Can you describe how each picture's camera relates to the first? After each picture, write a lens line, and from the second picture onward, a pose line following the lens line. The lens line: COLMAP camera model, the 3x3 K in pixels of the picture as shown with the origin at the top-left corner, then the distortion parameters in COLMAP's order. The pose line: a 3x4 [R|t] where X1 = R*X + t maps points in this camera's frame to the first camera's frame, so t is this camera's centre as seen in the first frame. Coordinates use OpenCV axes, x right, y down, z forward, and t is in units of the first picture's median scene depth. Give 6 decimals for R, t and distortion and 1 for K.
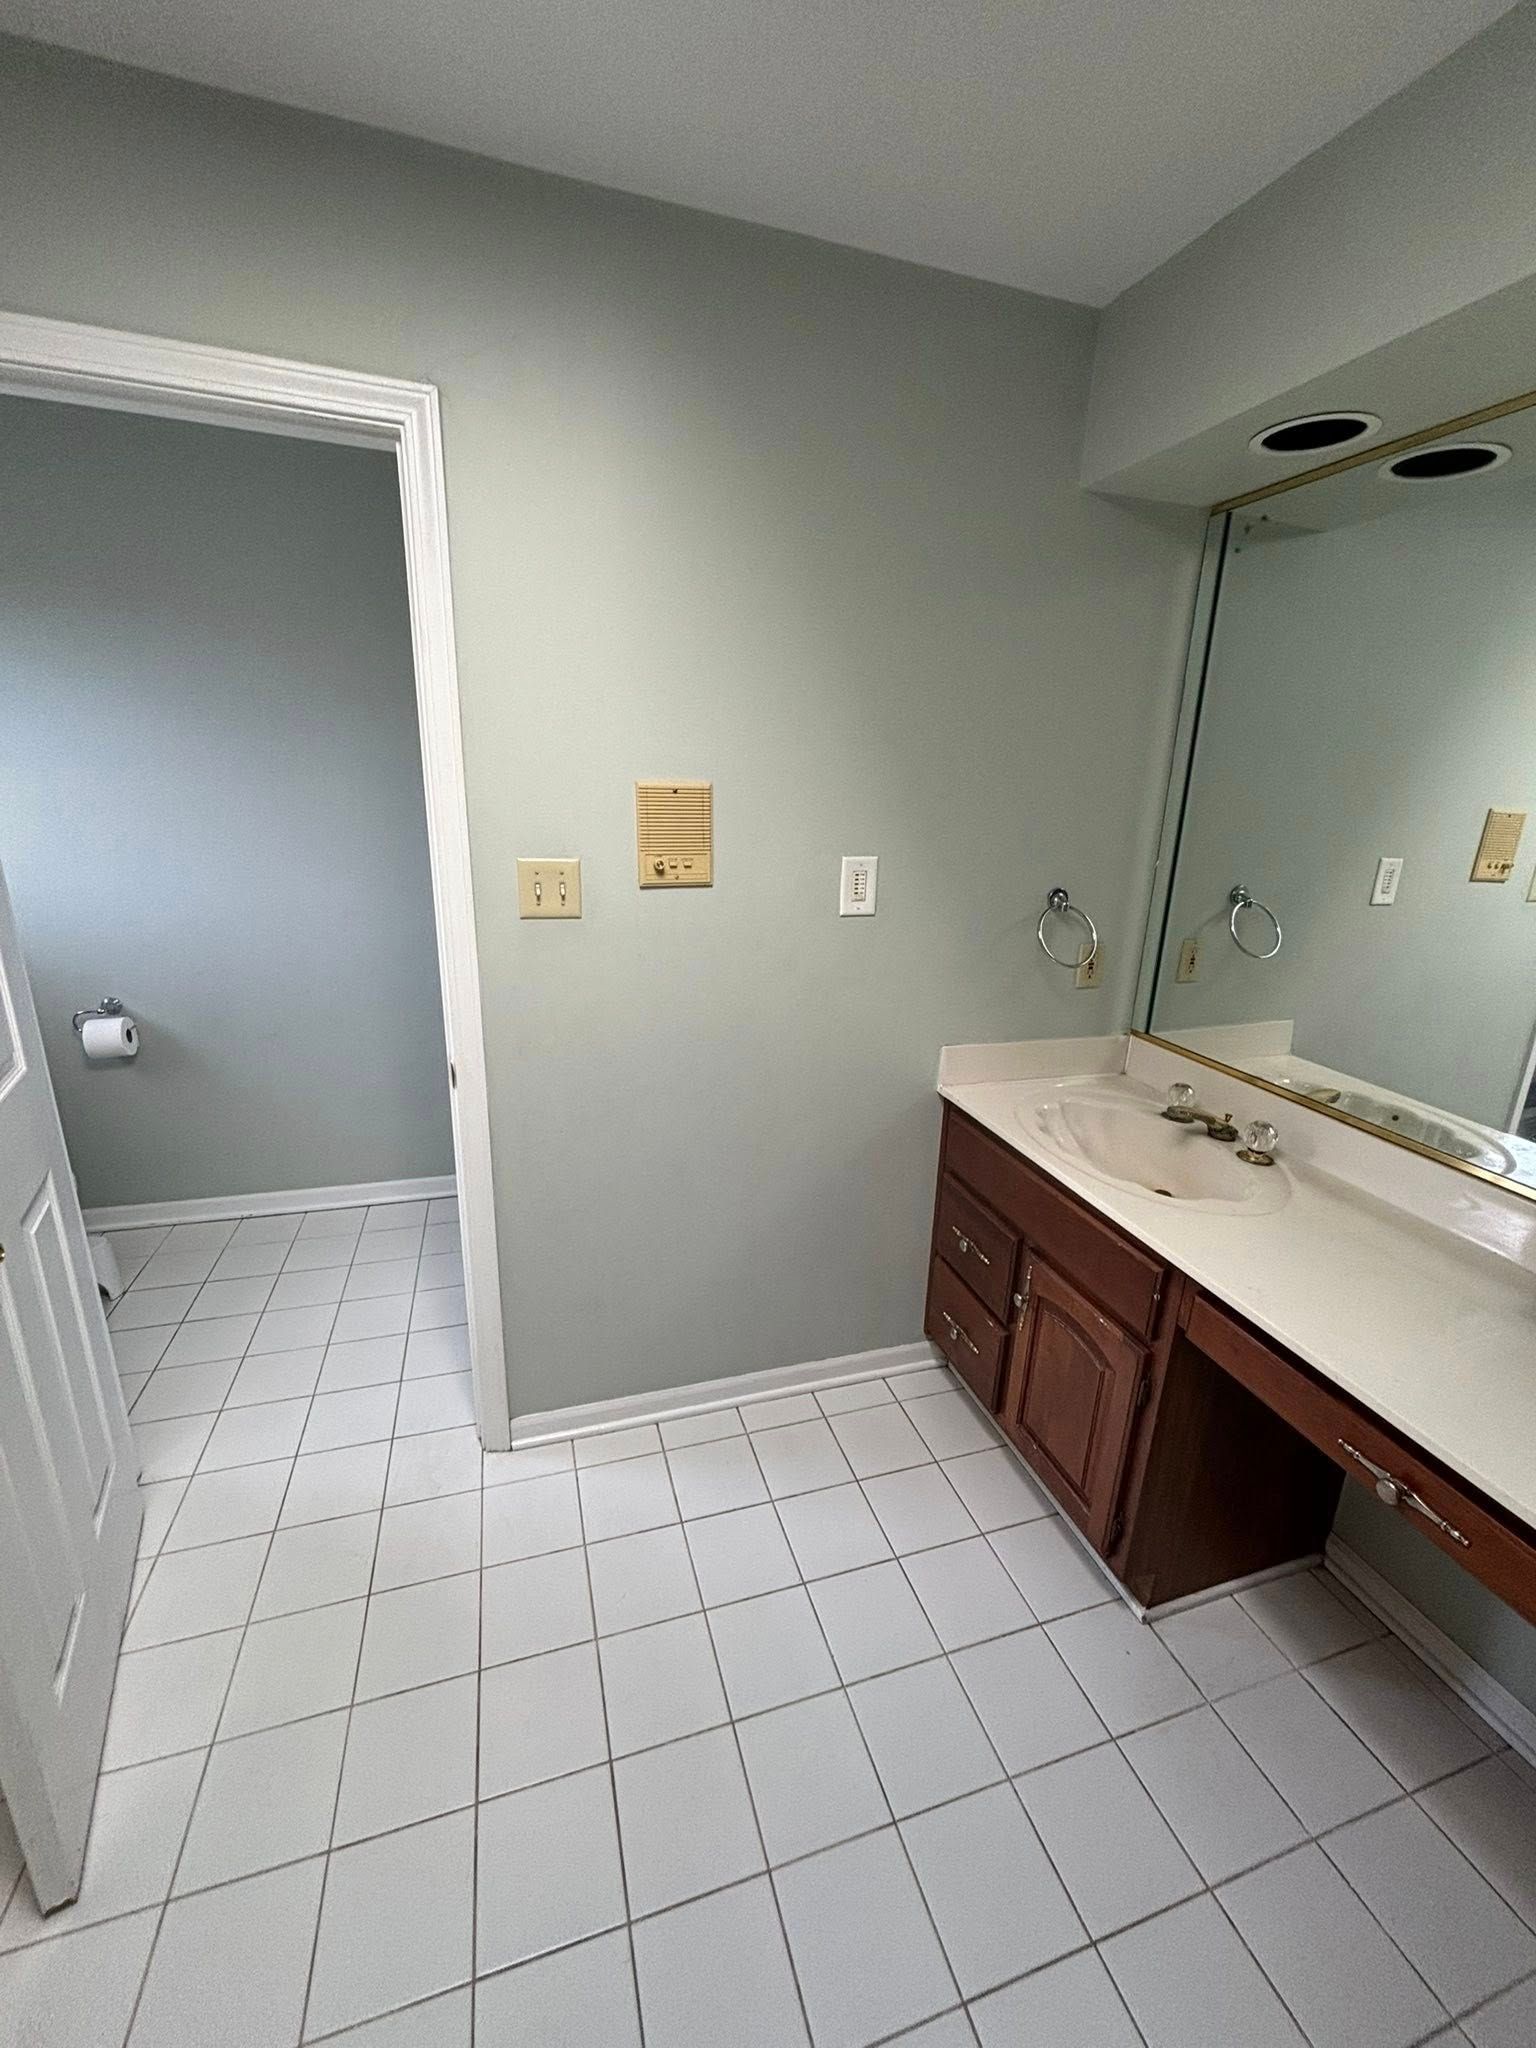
lens RADIAL K [[822.8, 0, 771.5], [0, 822.8, 1020.5], [0, 0, 1]] dist [-0.000651, 0.000280]
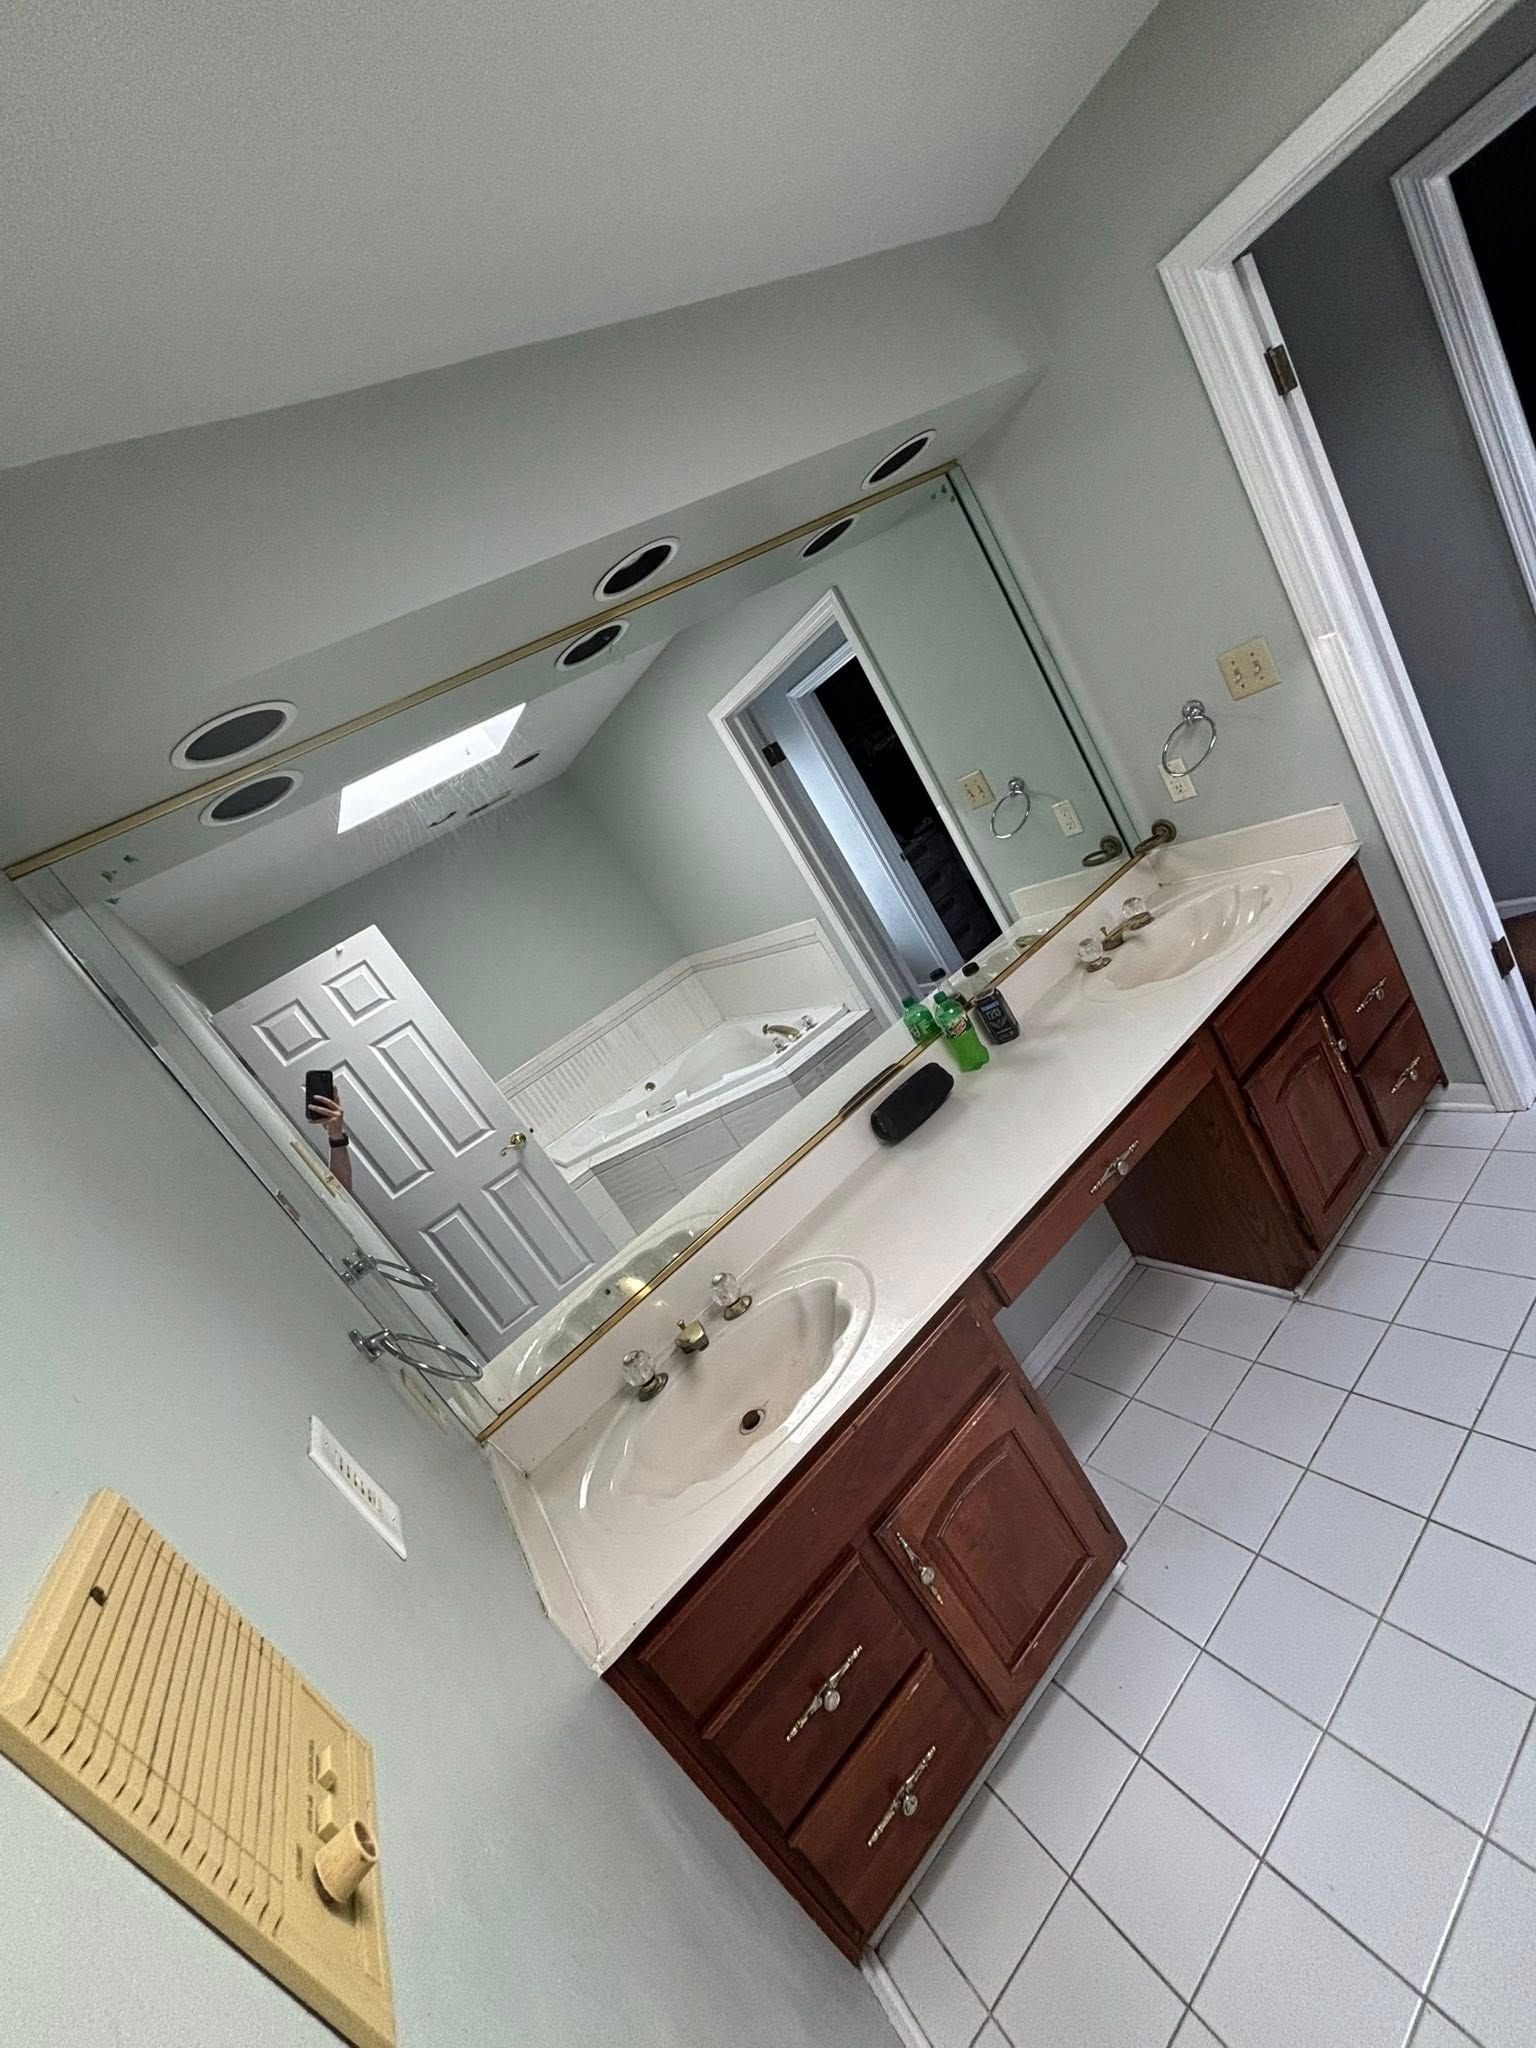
lens RADIAL K [[822.8, 0, 771.5], [0, 822.8, 1020.5], [0, 0, 1]] dist [-0.000651, 0.000280]
pose [[-0.234174, -0.148876, 0.960728, -0.304306], [0.720302, 0.637121, 0.274300, -0.282330], [-0.652937, 0.756249, -0.041962, 0.735356]]
